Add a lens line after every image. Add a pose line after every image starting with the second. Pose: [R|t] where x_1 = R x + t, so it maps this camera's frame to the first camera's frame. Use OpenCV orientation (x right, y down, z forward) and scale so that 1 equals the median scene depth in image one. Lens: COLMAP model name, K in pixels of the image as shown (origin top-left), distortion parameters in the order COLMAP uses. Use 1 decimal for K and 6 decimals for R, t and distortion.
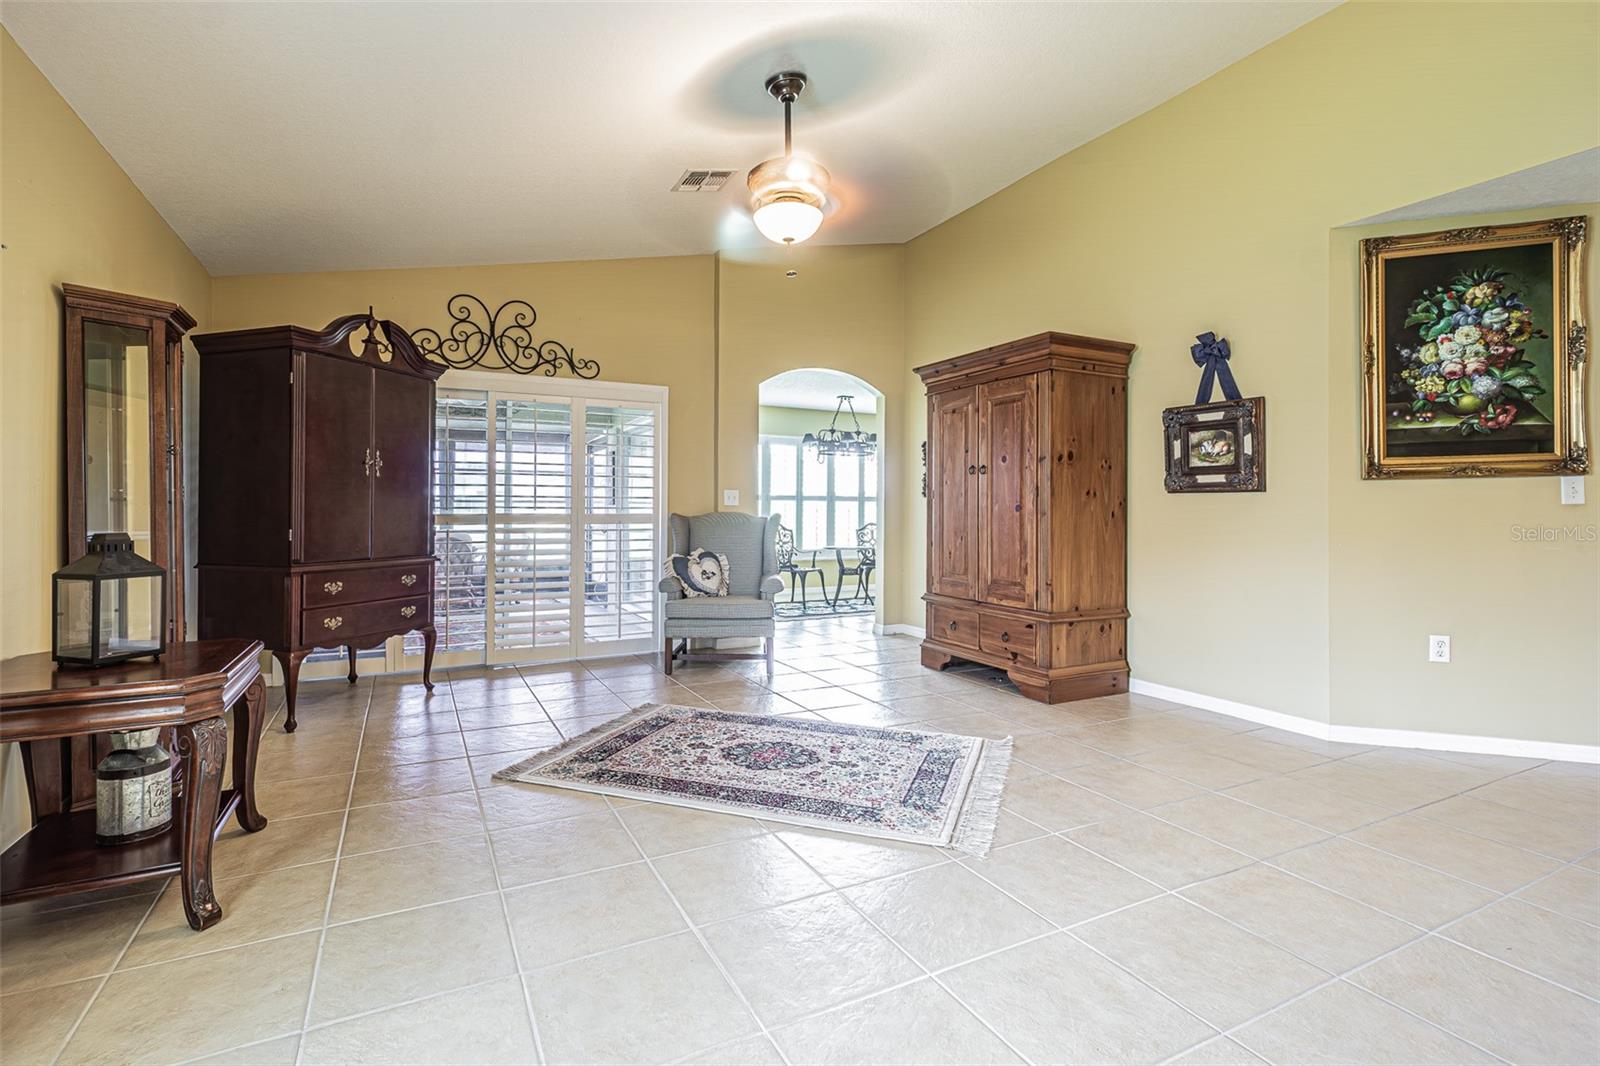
lens RADIAL K [[704.8, 0, 760.2], [0, 704.8, 508.6], [0, 0, 1]] dist [0.001456, 0.000577]
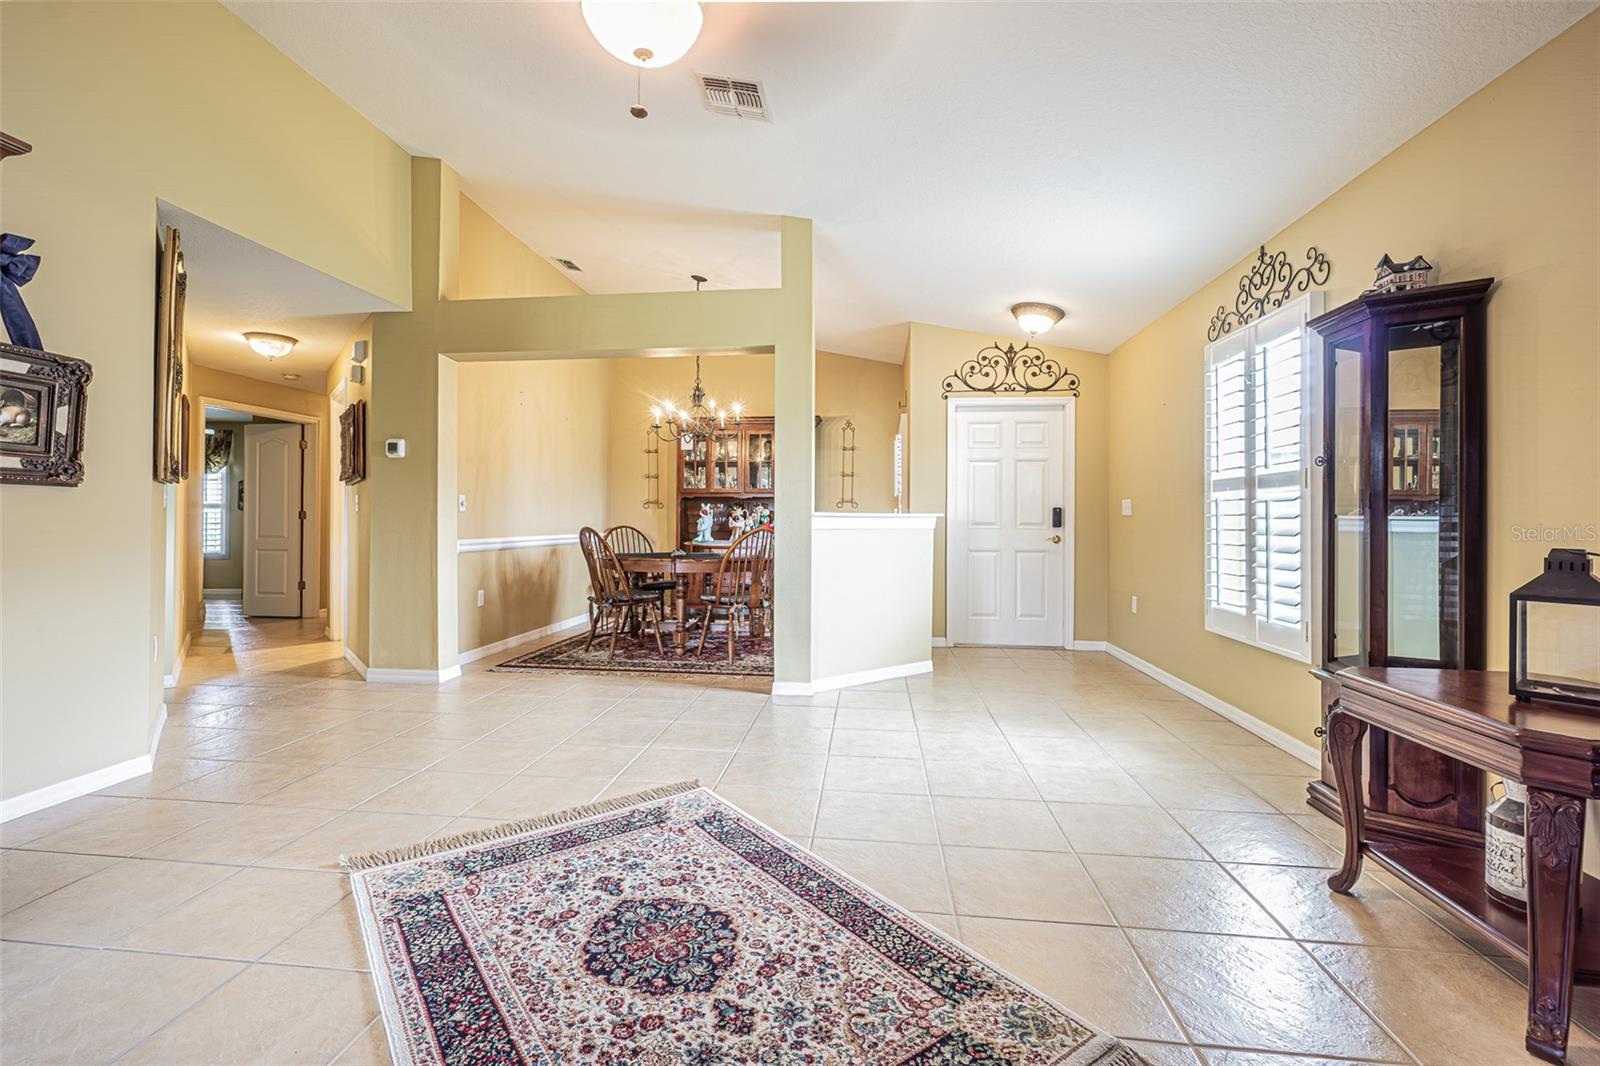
lens RADIAL K [[704.8, 0, 797.0], [0, 704.8, 521.7], [0, 0, 1]] dist [0.001456, 0.000577]
pose [[-0.845988, -0.007797, 0.533145, -0.402457], [-0.008528, 0.999963, 0.001092, 0.006464], [-0.533134, -0.003622, -0.846023, 1.499211]]
